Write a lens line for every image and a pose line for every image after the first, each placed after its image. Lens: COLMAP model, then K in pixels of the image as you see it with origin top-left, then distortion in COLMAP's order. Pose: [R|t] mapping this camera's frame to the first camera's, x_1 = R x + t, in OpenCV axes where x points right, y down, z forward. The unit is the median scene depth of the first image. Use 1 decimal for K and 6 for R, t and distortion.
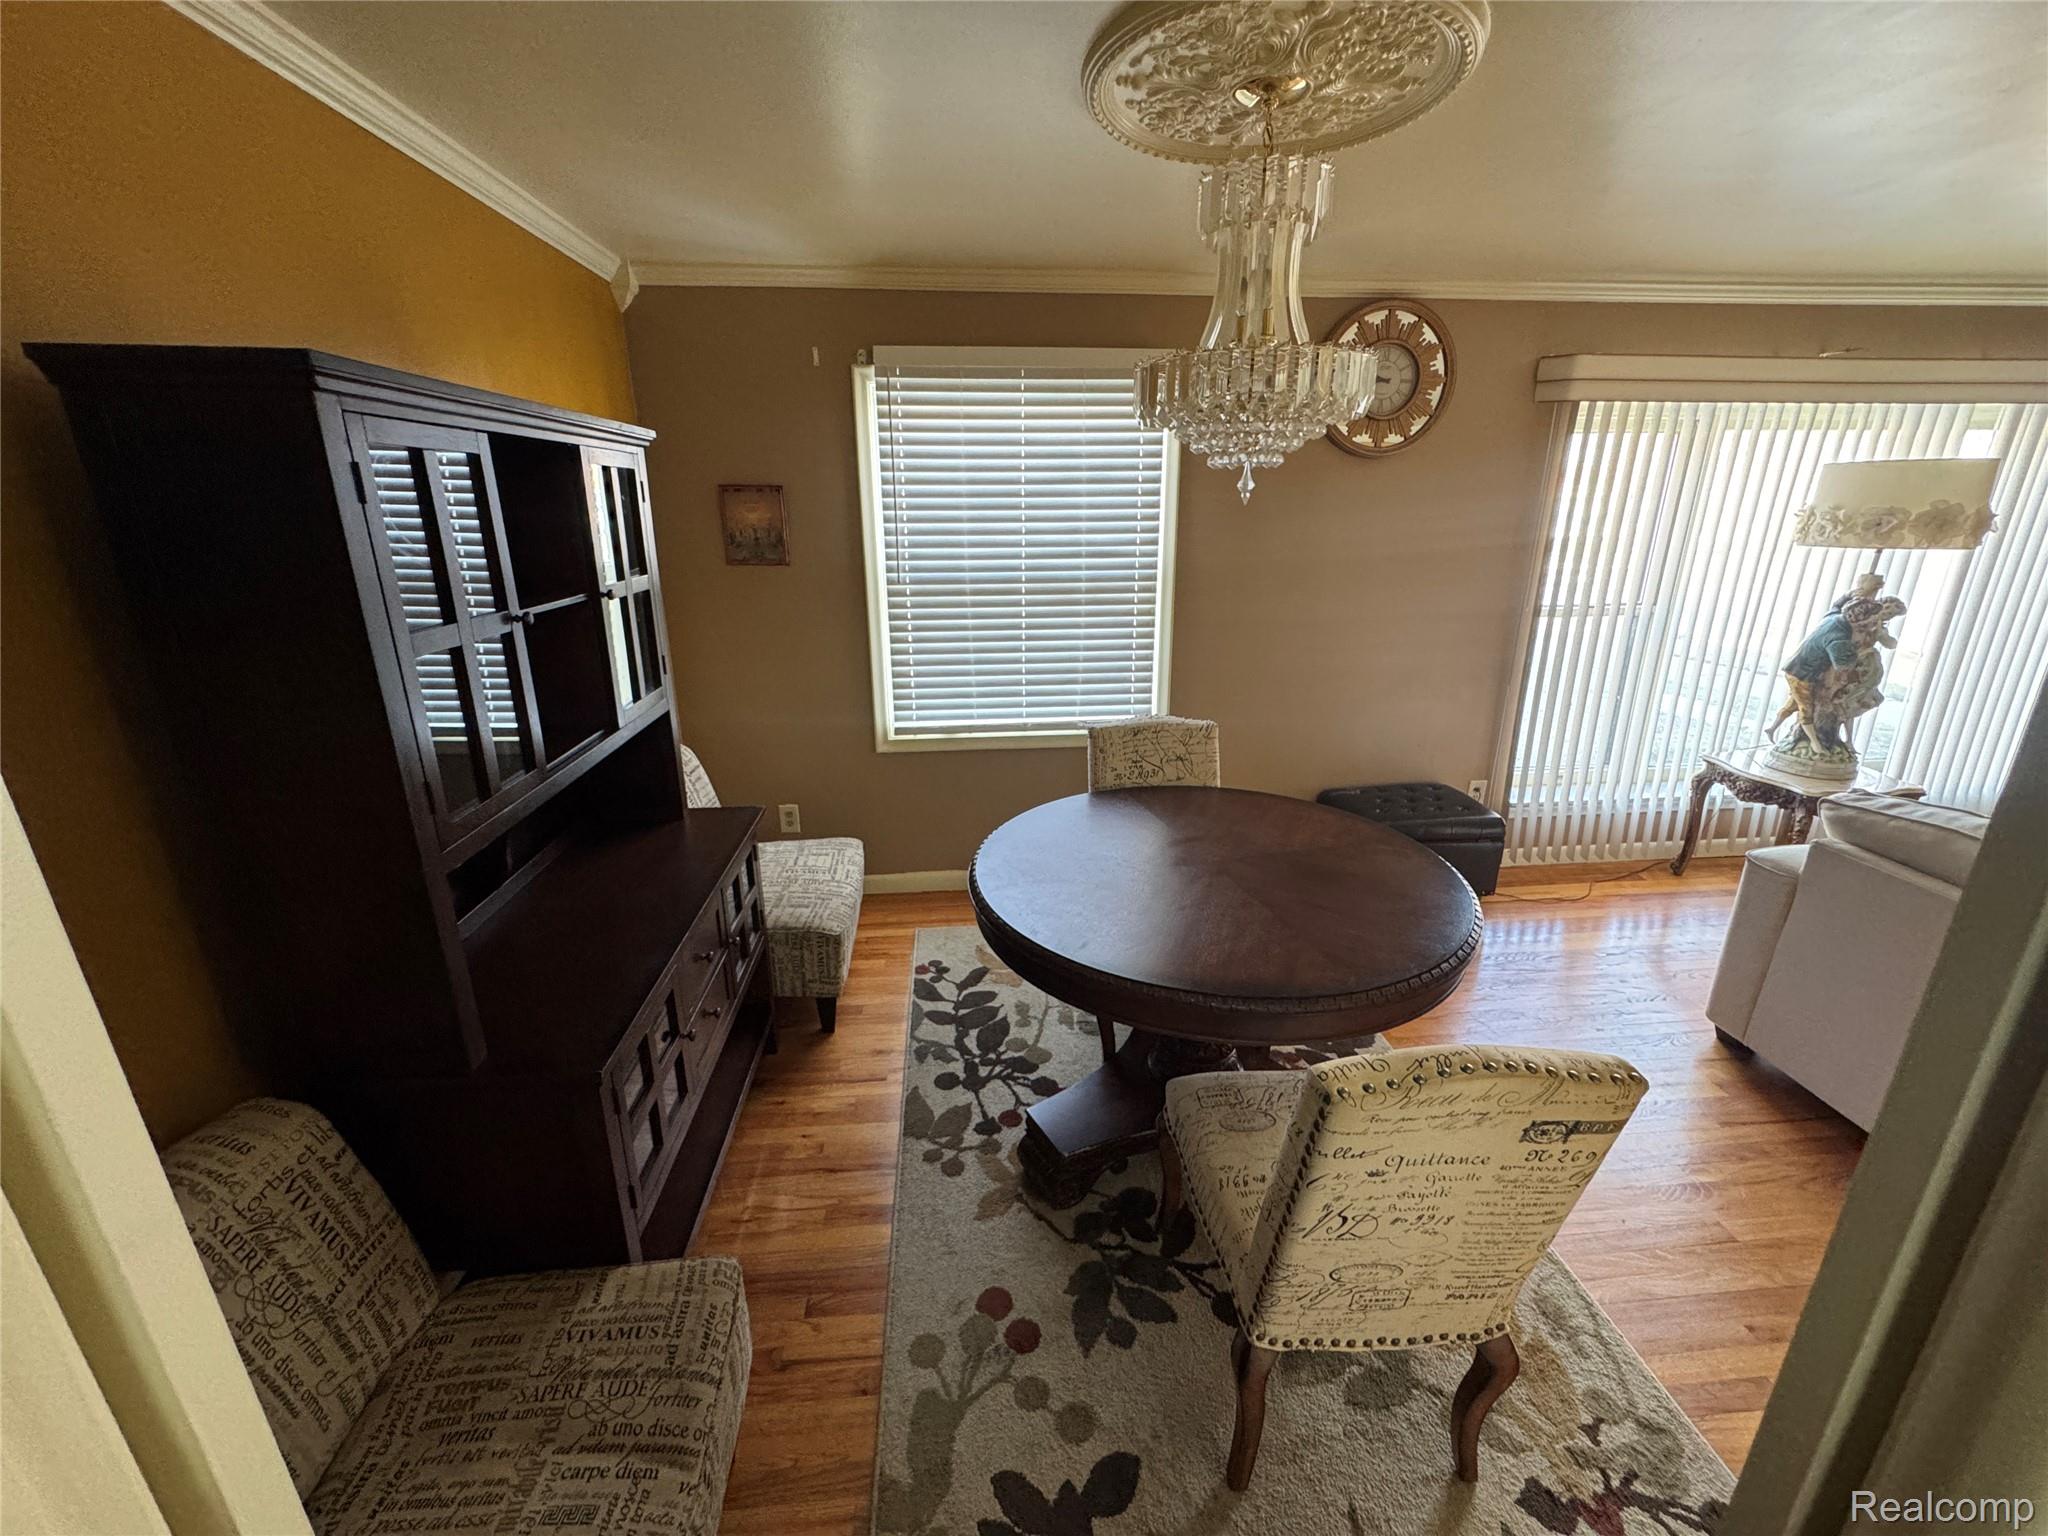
lens RADIAL K [[823.5, 0, 1024.8], [0, 823.5, 763.3], [0, 0, 1]] dist [0.000236, 0.000432]
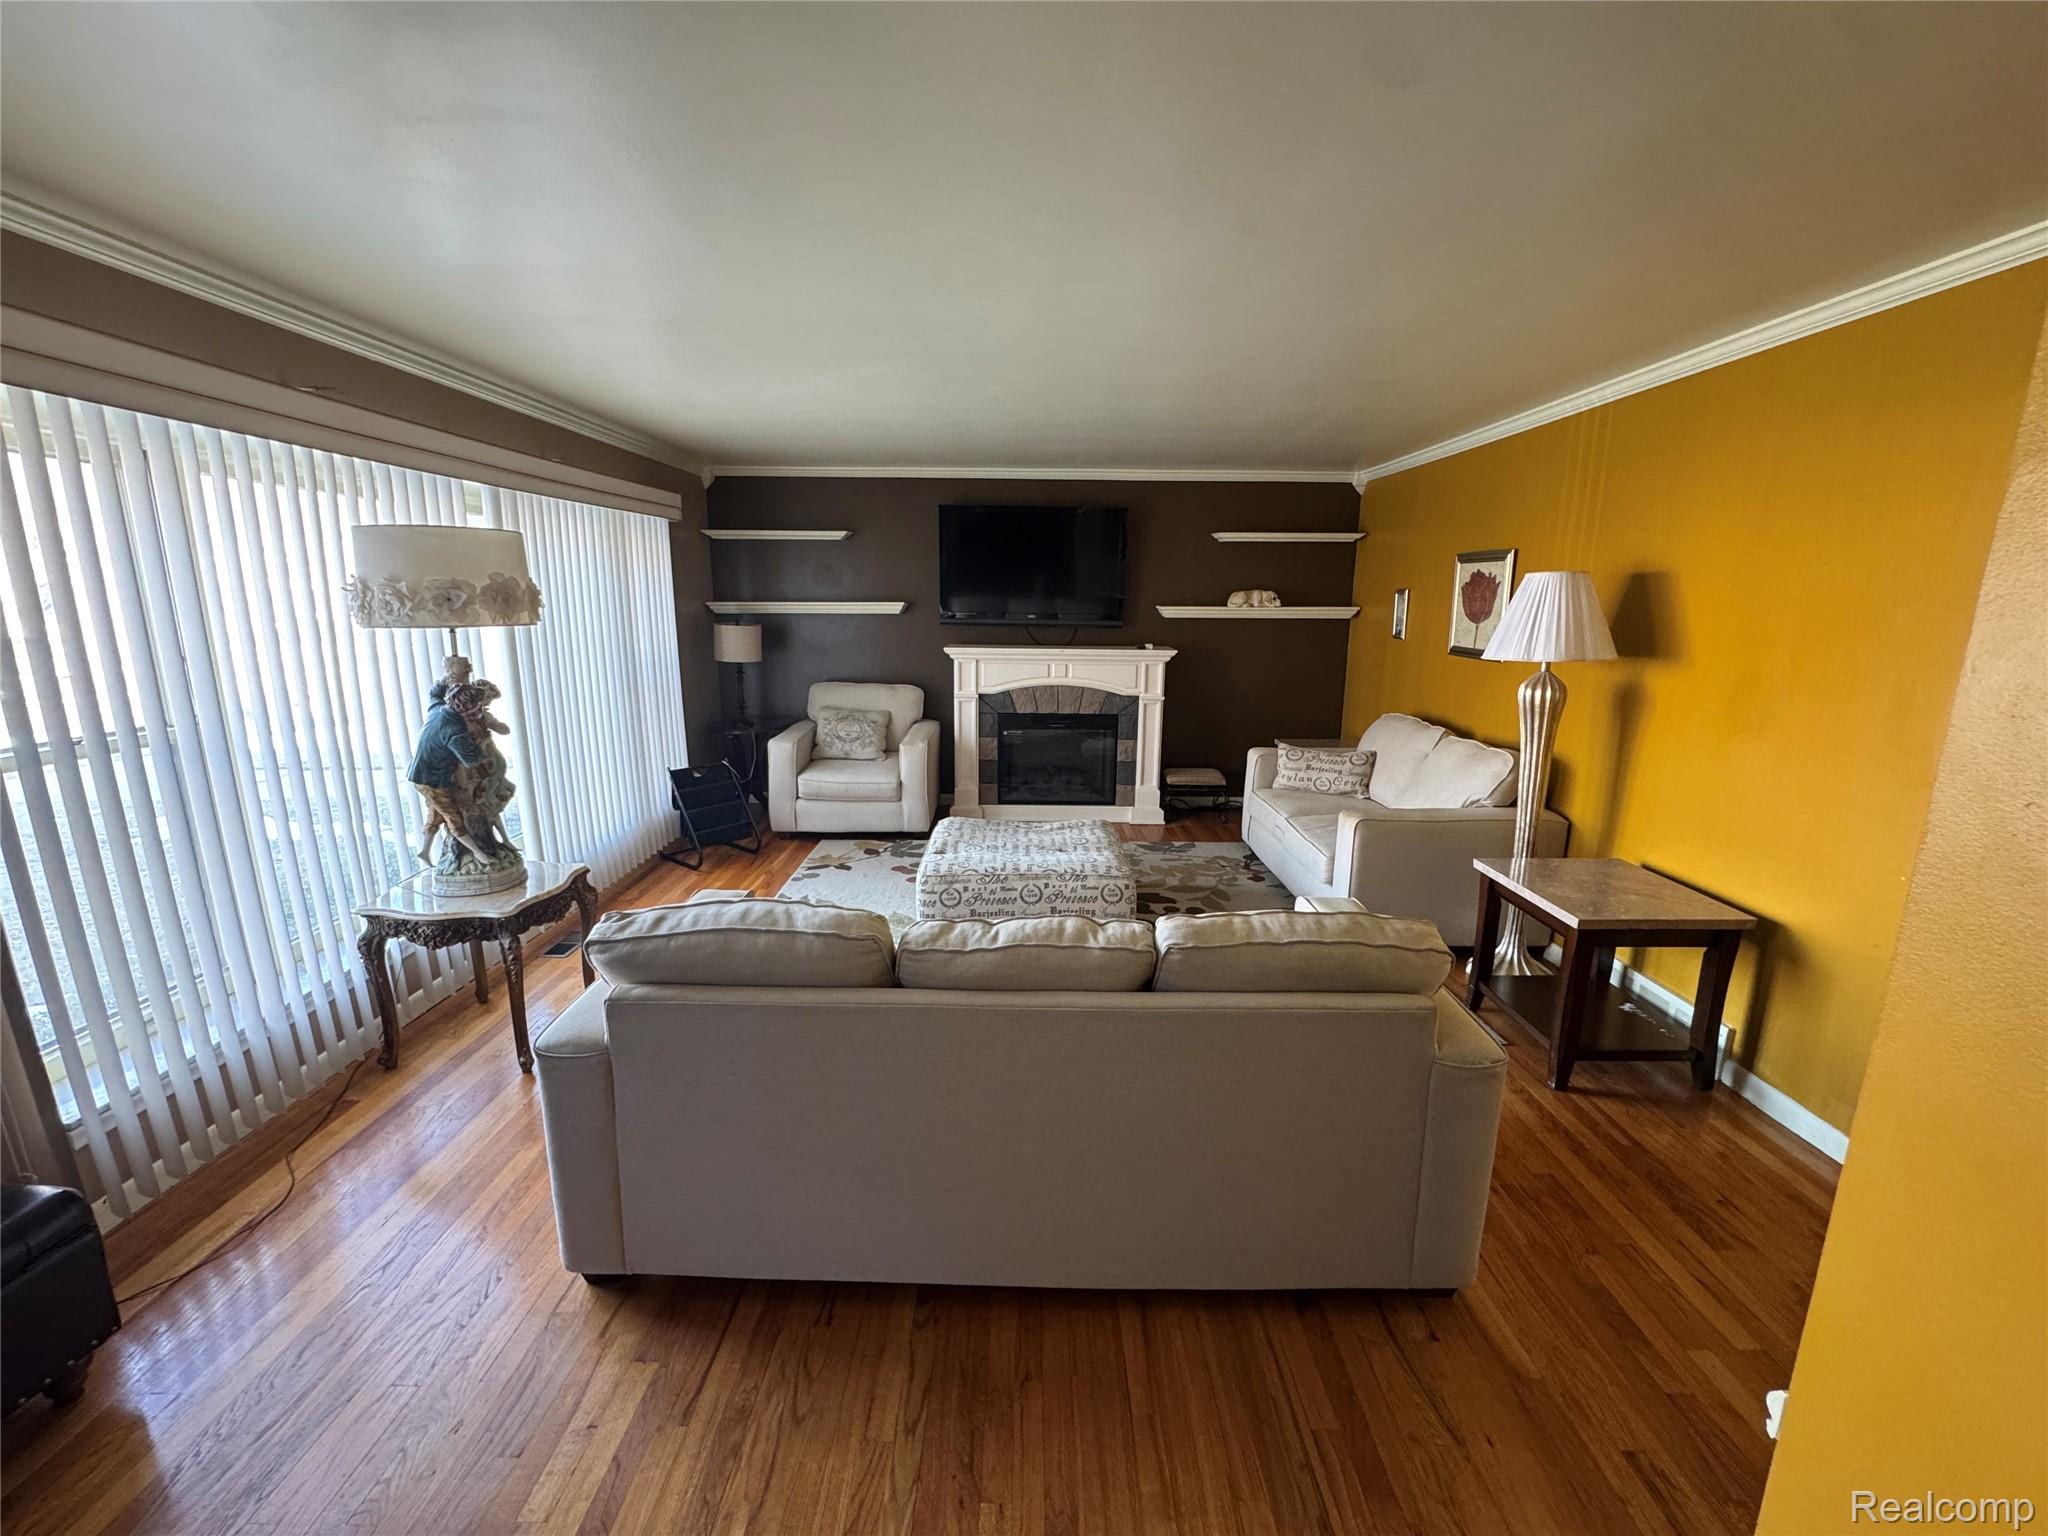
lens RADIAL K [[823.5, 0, 1017.8], [0, 823.5, 768.5], [0, 0, 1]] dist [0.000236, 0.000432]
pose [[0.086673, -0.200264, 0.975901, 0.202854], [0.288771, 0.942582, 0.167780, -0.089496], [-0.953467, 0.267270, 0.139527, 0.334312]]
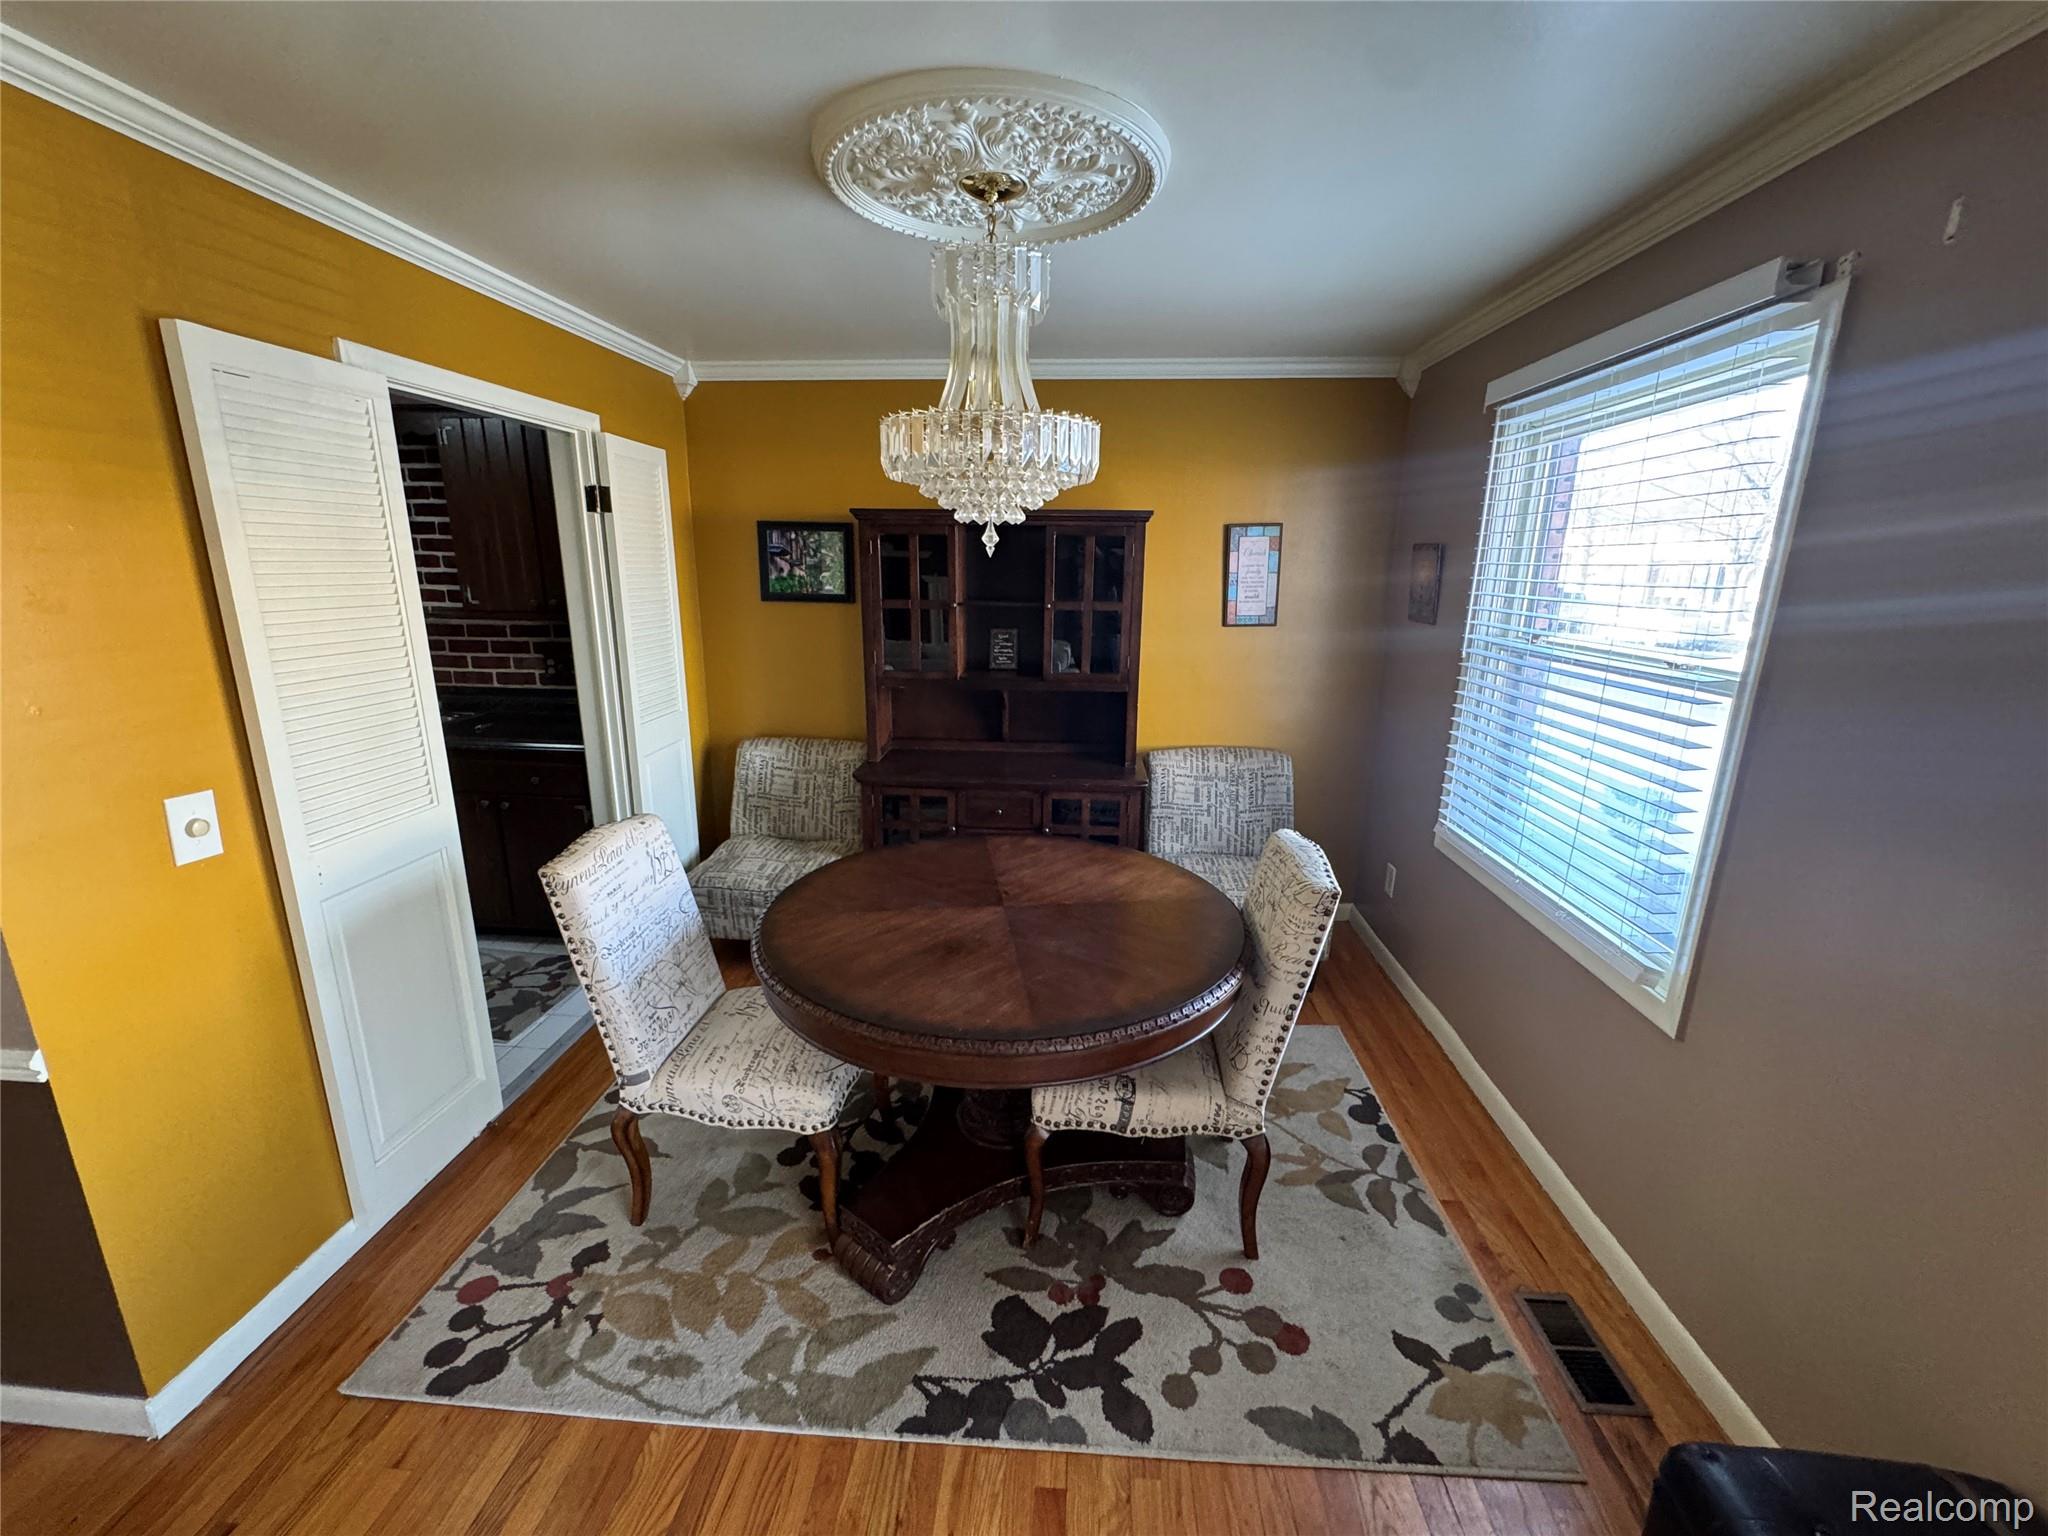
lens RADIAL K [[823.5, 0, 1027.0], [0, 823.5, 770.1], [0, 0, 1]] dist [0.000236, 0.000432]
pose [[-0.149845, 0.243509, -0.958253, 0.382885], [-0.307141, 0.909781, 0.279220, -0.107970], [0.939793, 0.336158, -0.061534, 0.346203]]
